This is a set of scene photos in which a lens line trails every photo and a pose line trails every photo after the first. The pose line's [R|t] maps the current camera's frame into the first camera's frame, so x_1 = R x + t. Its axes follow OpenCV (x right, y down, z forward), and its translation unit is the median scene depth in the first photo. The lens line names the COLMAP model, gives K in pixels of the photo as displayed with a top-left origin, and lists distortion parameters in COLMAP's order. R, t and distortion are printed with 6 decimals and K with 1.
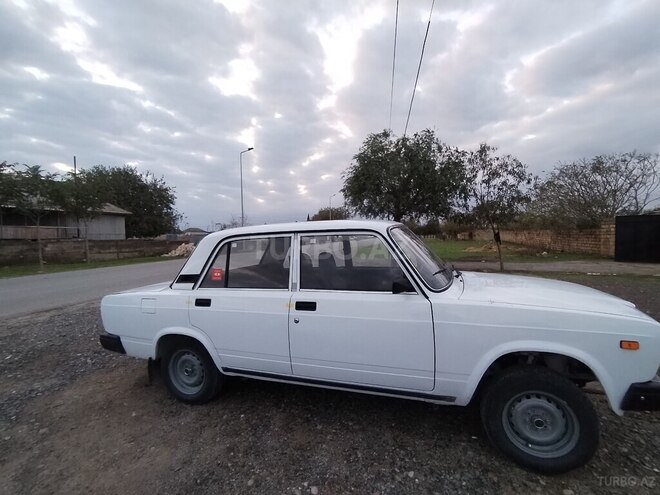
lens RADIAL K [[319.0, 0, 330.0], [0, 319.0, 247.5], [0, 0, 1]] dist [-0.004764, 0.000269]
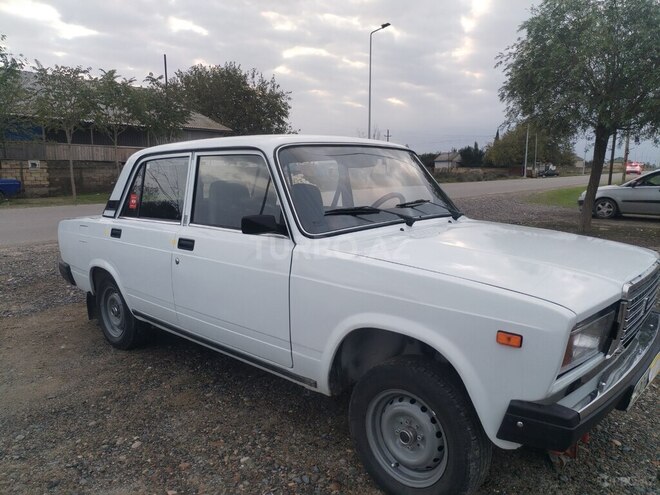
lens RADIAL K [[495.2, 0, 330.0], [0, 495.2, 247.5], [0, 0, 1]] dist [0.010053, 0.005635]
pose [[0.918441, 0.085610, -0.386184, 0.616133], [-0.035524, 0.990205, 0.135027, 0.010038], [0.393961, -0.110295, 0.912486, 0.008505]]
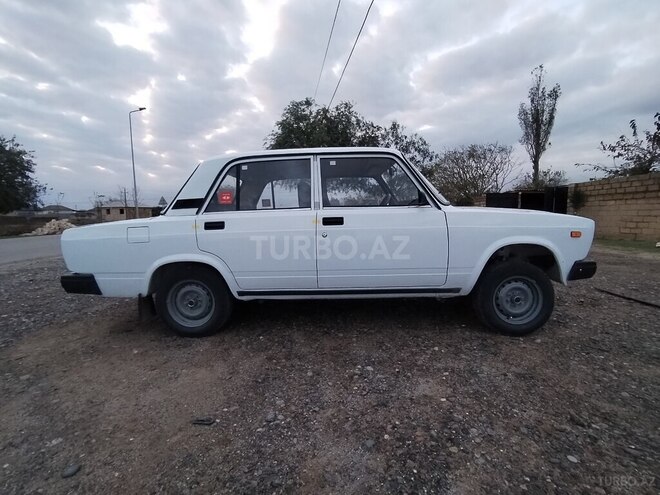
lens RADIAL K [[319.0, 0, 330.0], [0, 319.0, 247.5], [0, 0, 1]] dist [-0.004764, 0.000269]
pose [[0.951947, -0.026053, 0.305151, -0.344997], [0.008282, 0.998201, 0.059385, 0.174321], [-0.306150, -0.054004, 0.950450, -0.009927]]
